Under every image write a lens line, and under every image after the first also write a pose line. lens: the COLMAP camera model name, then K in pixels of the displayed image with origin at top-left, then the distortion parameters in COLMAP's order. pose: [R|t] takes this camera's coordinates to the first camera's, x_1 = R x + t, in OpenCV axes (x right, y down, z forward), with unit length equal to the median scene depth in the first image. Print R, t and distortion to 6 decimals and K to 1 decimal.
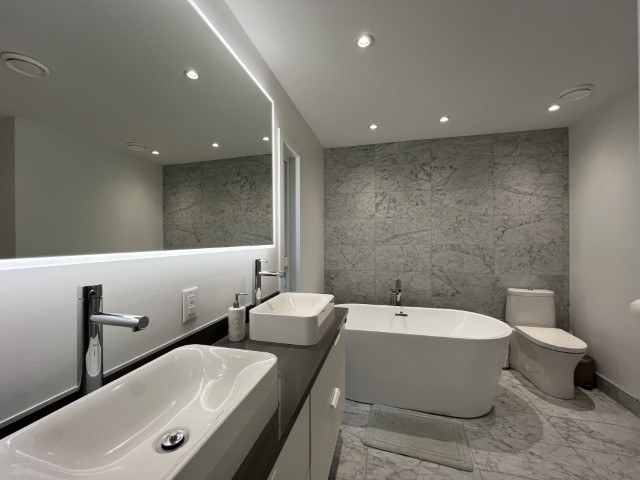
lens RADIAL K [[260.1, 0, 317.8], [0, 260.1, 239.7], [0, 0, 1]] dist [-0.002600, 0.000059]
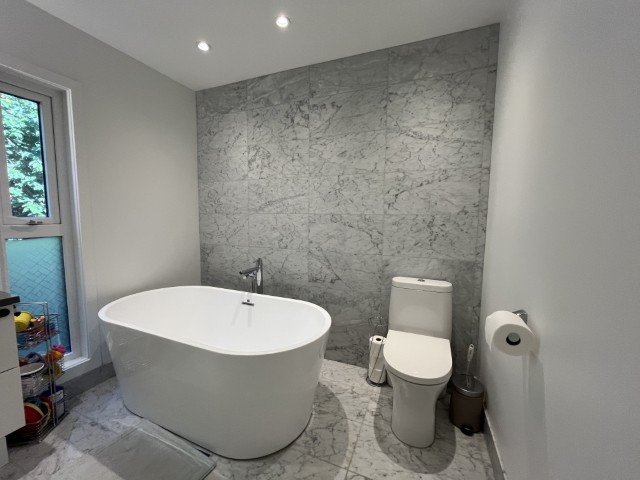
lens RADIAL K [[260.1, 0, 317.8], [0, 260.1, 239.7], [0, 0, 1]] dist [-0.002600, 0.000059]
pose [[0.989573, 0.027732, -0.141339, 0.594014], [-0.014873, 0.995718, 0.091237, 0.024720], [0.143264, -0.088184, 0.985748, 0.268293]]
